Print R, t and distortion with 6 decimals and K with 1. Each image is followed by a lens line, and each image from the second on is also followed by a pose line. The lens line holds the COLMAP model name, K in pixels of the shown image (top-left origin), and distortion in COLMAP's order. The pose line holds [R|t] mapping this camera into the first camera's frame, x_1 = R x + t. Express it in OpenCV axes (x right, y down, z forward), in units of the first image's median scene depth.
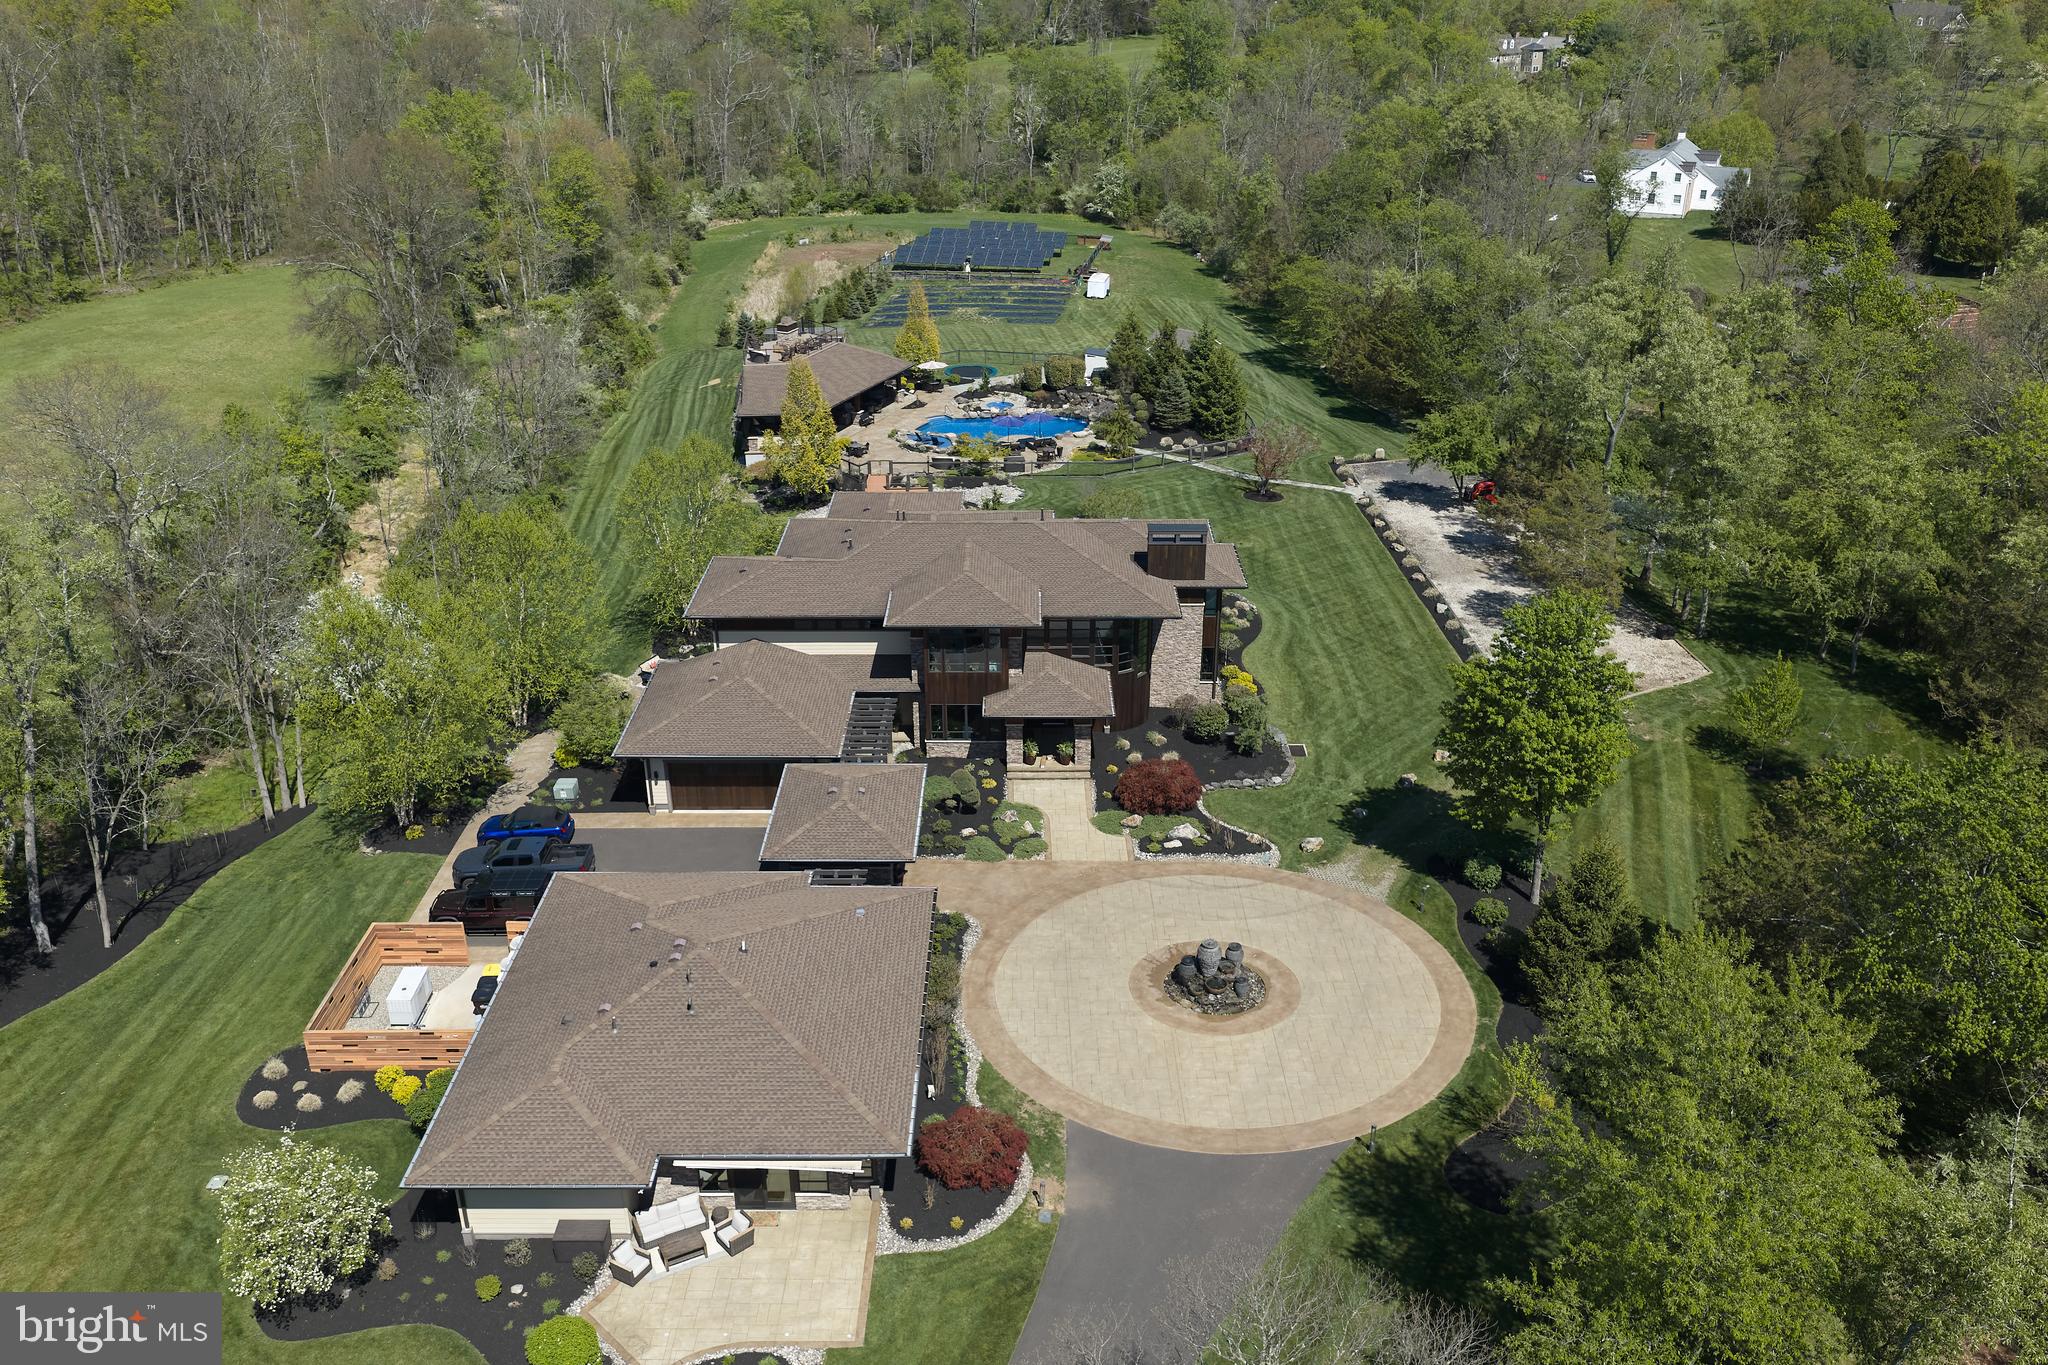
lens RADIAL K [[1712.2, 0, 1018.6], [0, 1712.2, 688.0], [0, 0, 1]] dist [0.010169, -0.014055]
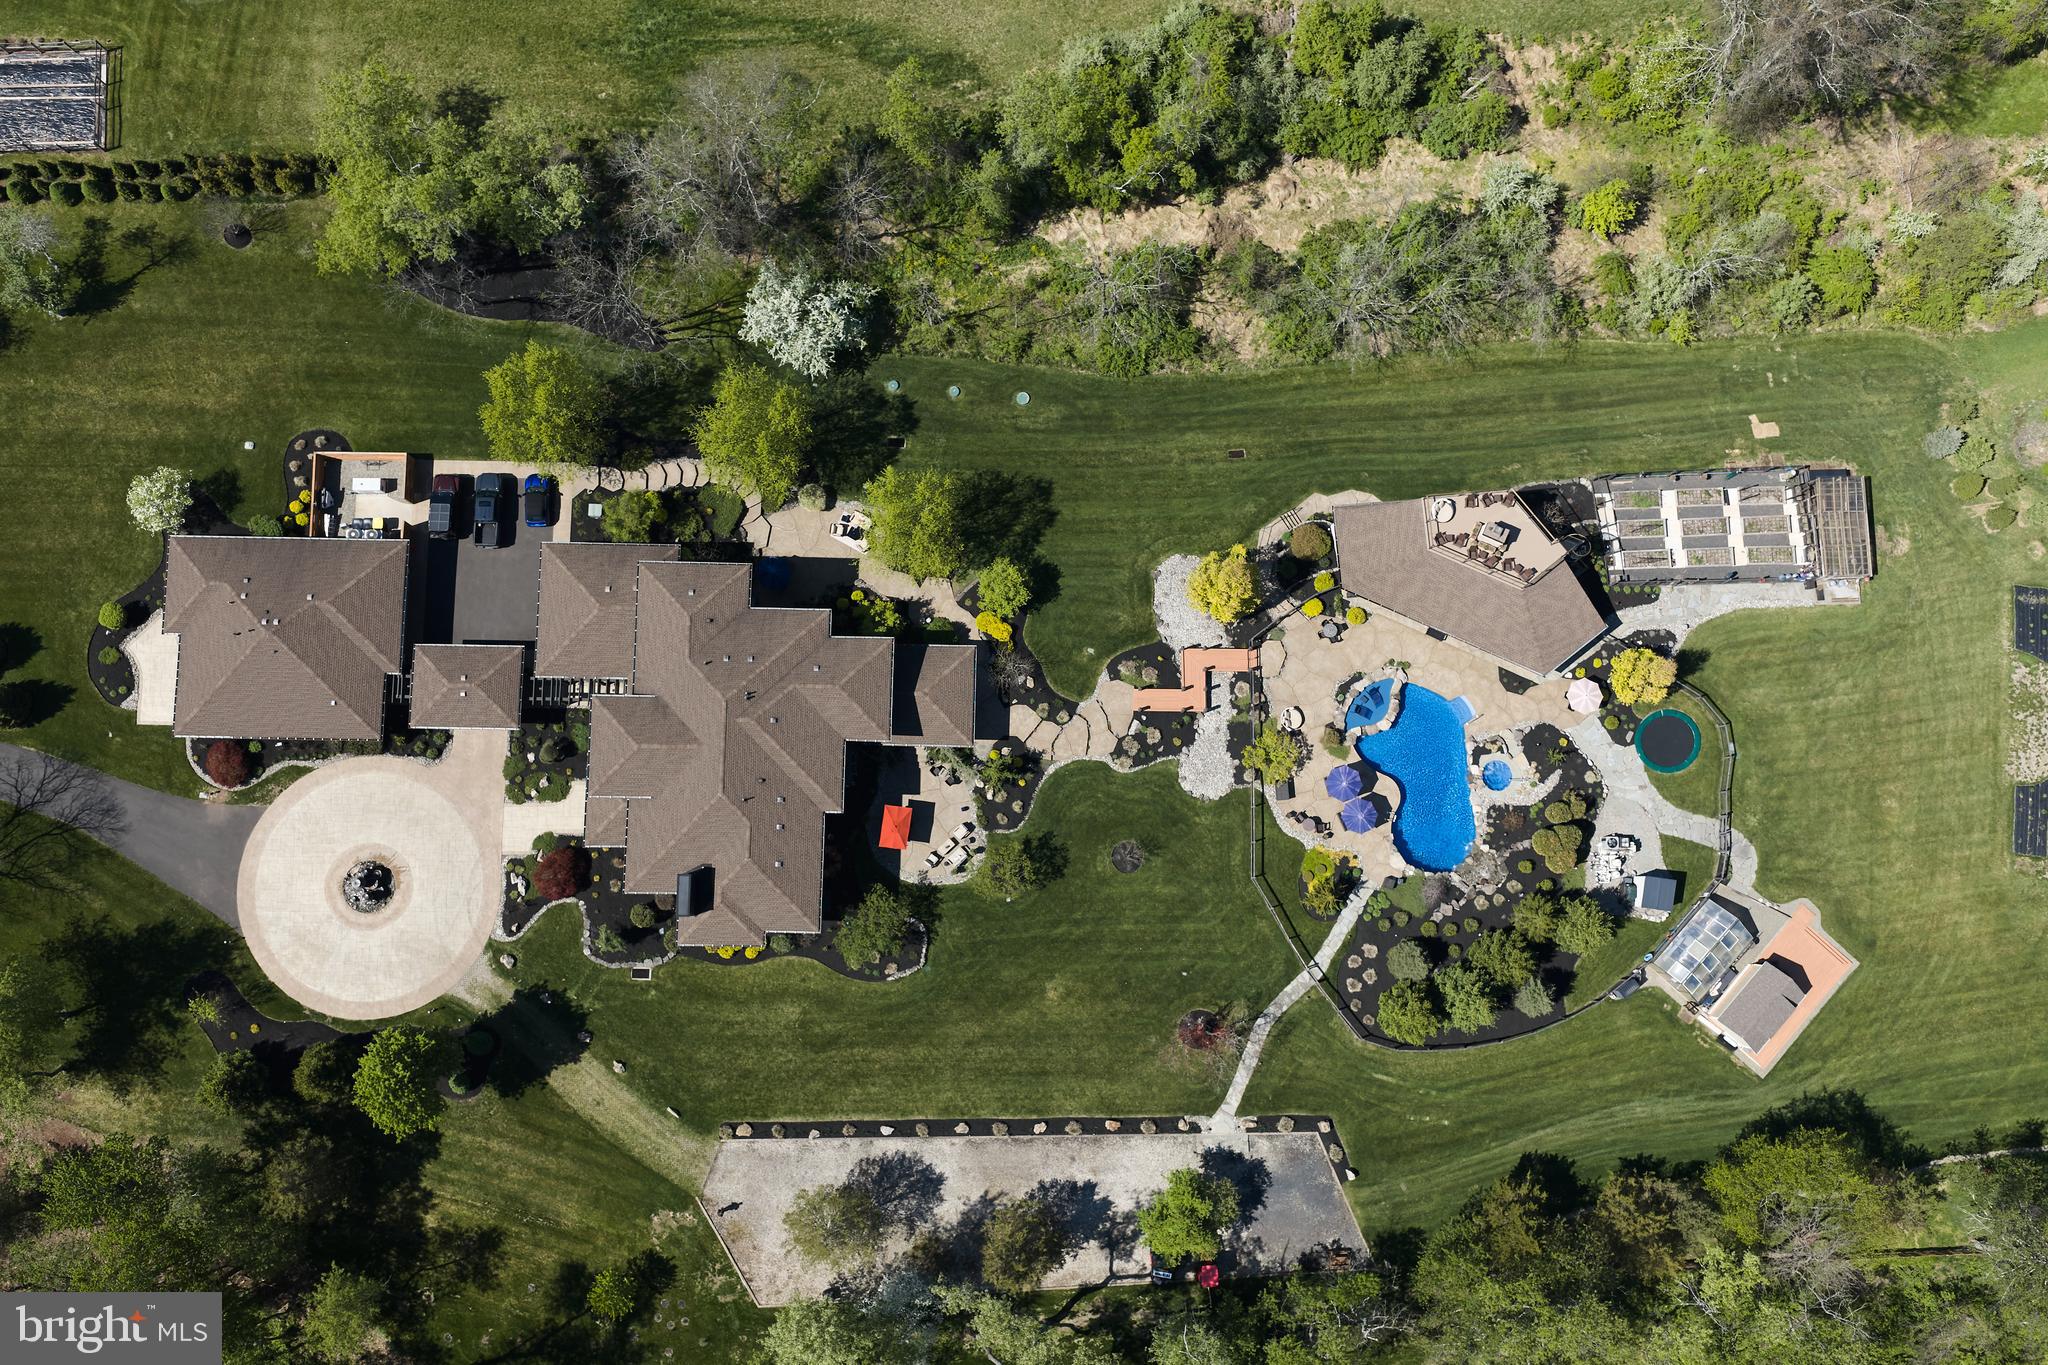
lens RADIAL K [[1694.2, 0, 1024.3], [0, 1694.2, 689.1], [0, 0, 1]] dist [0.001843, 0.007809]
pose [[-0.009496, 0.993837, -0.110442, 0.052079], [-0.408418, 0.096959, 0.907631, -1.018629], [0.912746, 0.053726, 0.404980, 0.476386]]
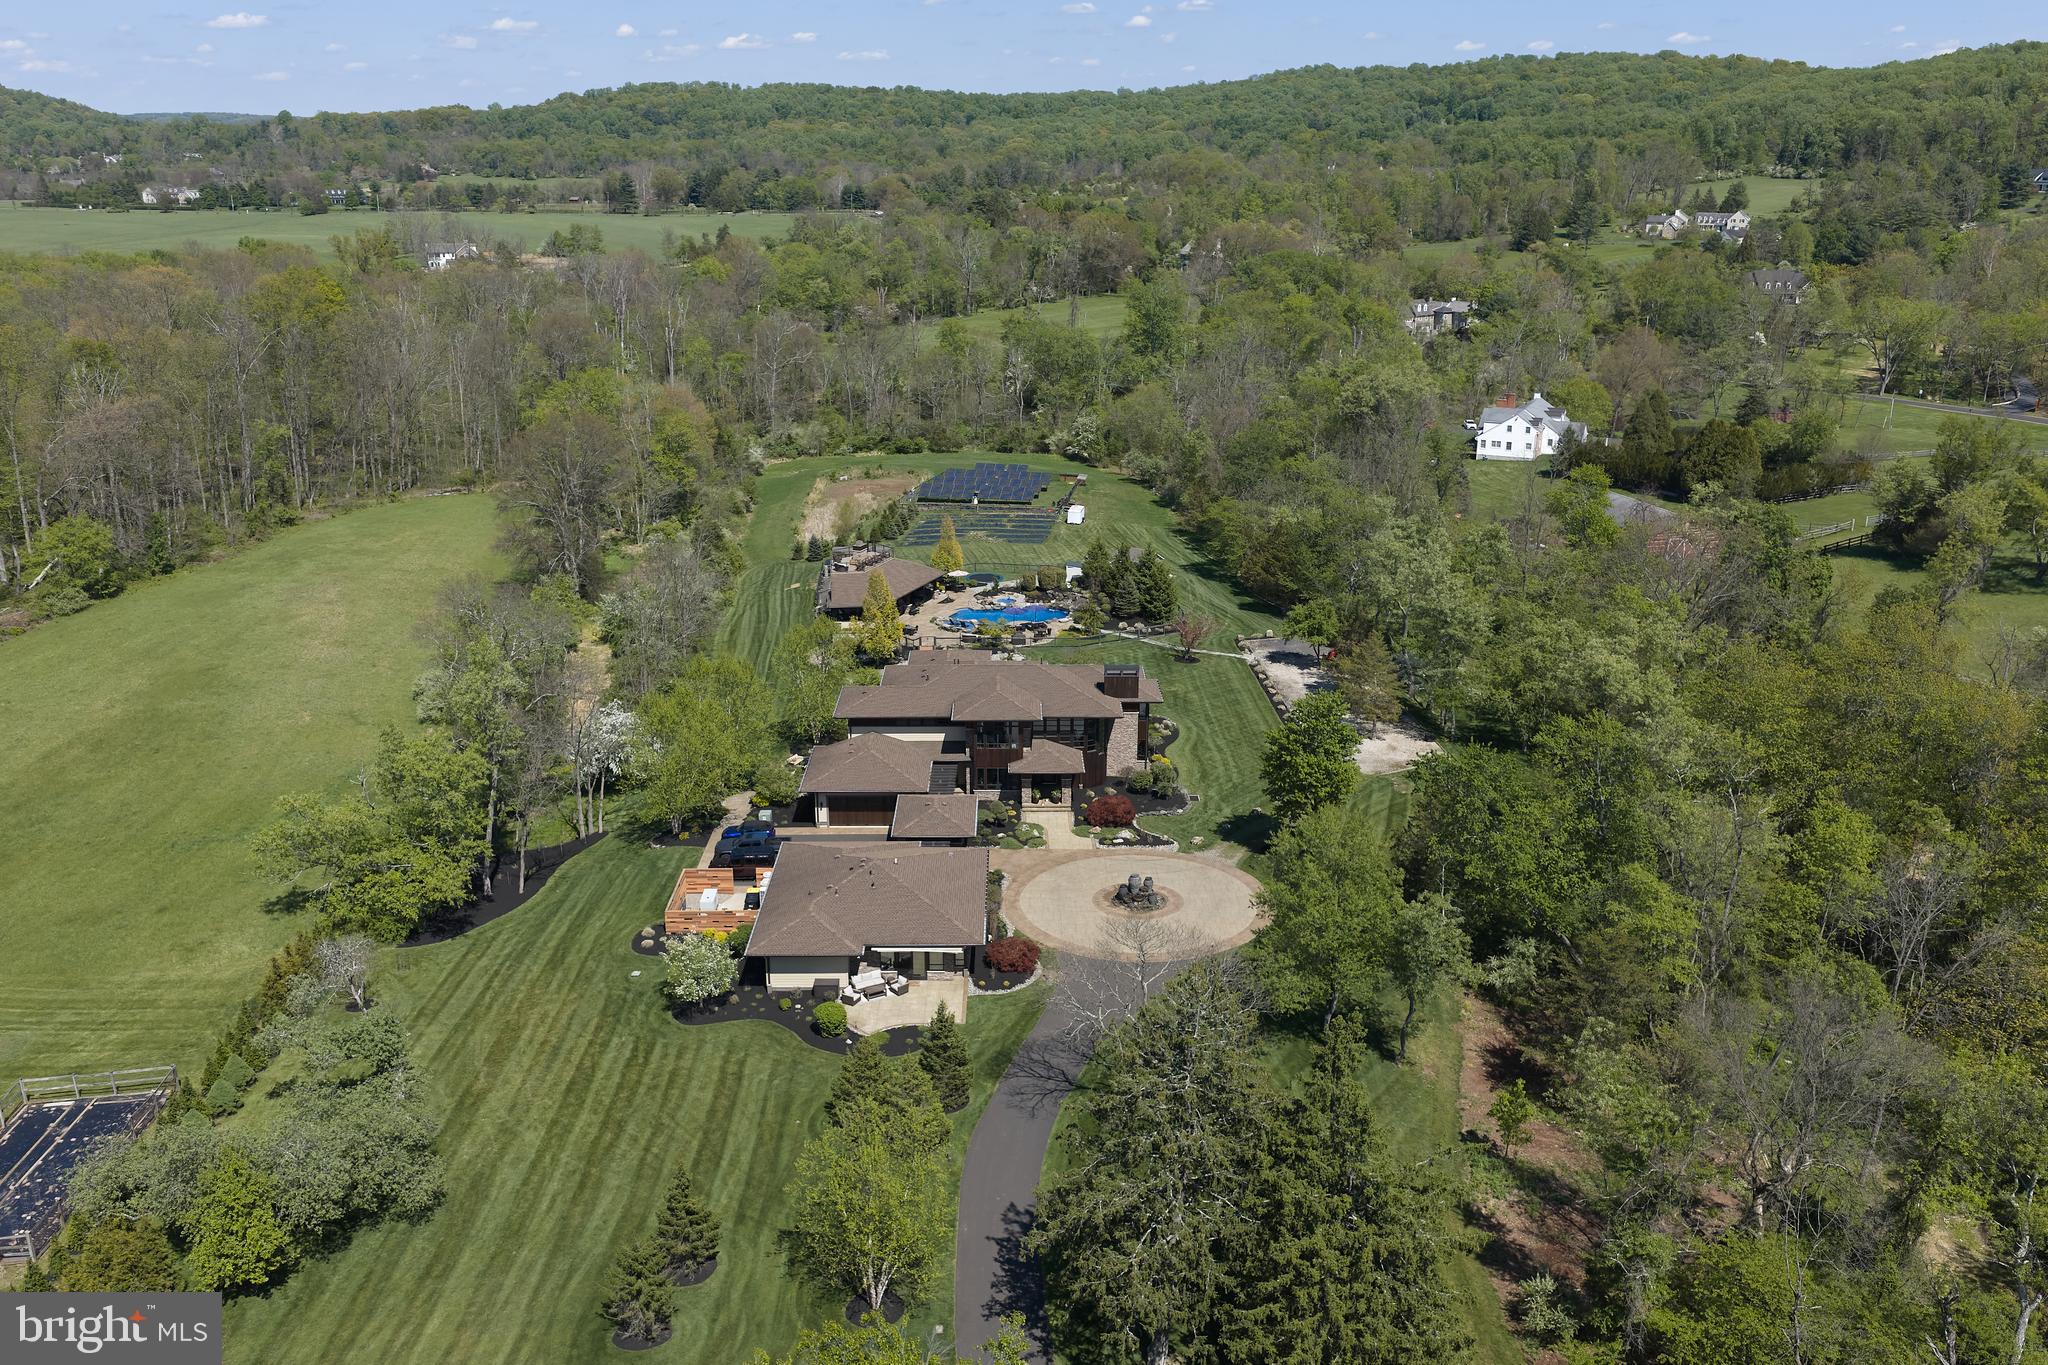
lens RADIAL K [[1712.2, 0, 1018.6], [0, 1712.2, 688.0], [0, 0, 1]] dist [0.010169, -0.014055]
pose [[0.999942, -0.000046, 0.010794, -0.019057], [0.001344, 0.992736, -0.120305, 0.090525], [-0.010710, 0.120312, 0.992678, -0.469770]]
